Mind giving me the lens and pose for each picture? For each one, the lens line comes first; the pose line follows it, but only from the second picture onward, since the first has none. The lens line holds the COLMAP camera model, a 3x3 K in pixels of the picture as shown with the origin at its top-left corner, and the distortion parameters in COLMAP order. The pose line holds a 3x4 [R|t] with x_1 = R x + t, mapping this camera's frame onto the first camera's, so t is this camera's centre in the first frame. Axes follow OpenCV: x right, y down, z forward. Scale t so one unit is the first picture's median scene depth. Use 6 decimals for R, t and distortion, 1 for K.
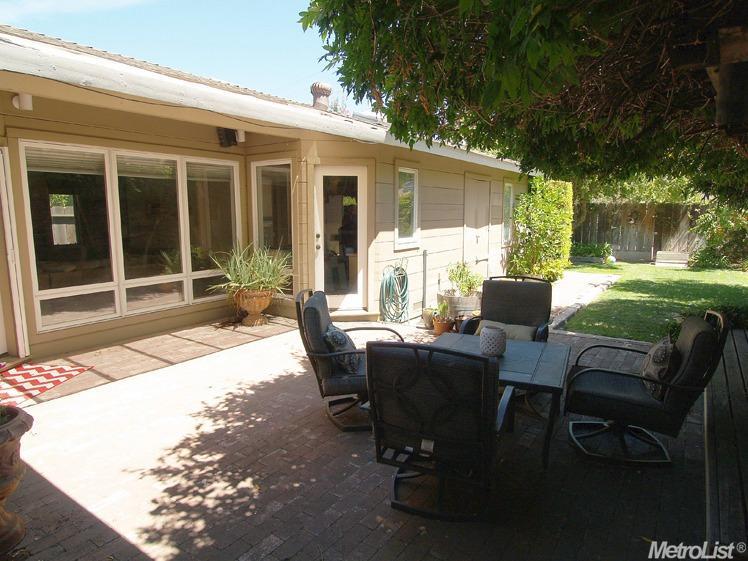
lens RADIAL K [[471.9, 0, 372.9], [0, 471.9, 281.9], [0, 0, 1]] dist [-0.030360, 0.002945]
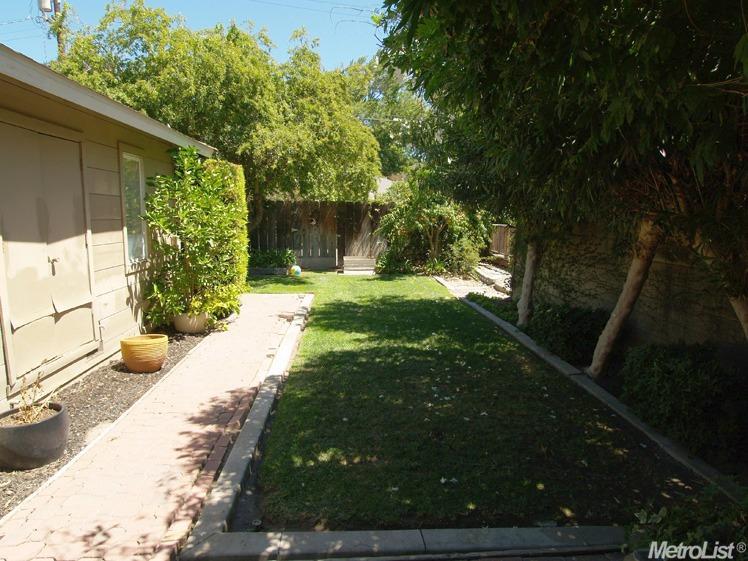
lens RADIAL K [[471.9, 0, 373.1], [0, 471.9, 281.1], [0, 0, 1]] dist [-0.030360, 0.002945]
pose [[0.787839, -0.073040, 0.611535, 0.112079], [0.073314, 0.997005, 0.024629, -0.037843], [-0.611502, 0.025431, 0.790834, 0.270660]]
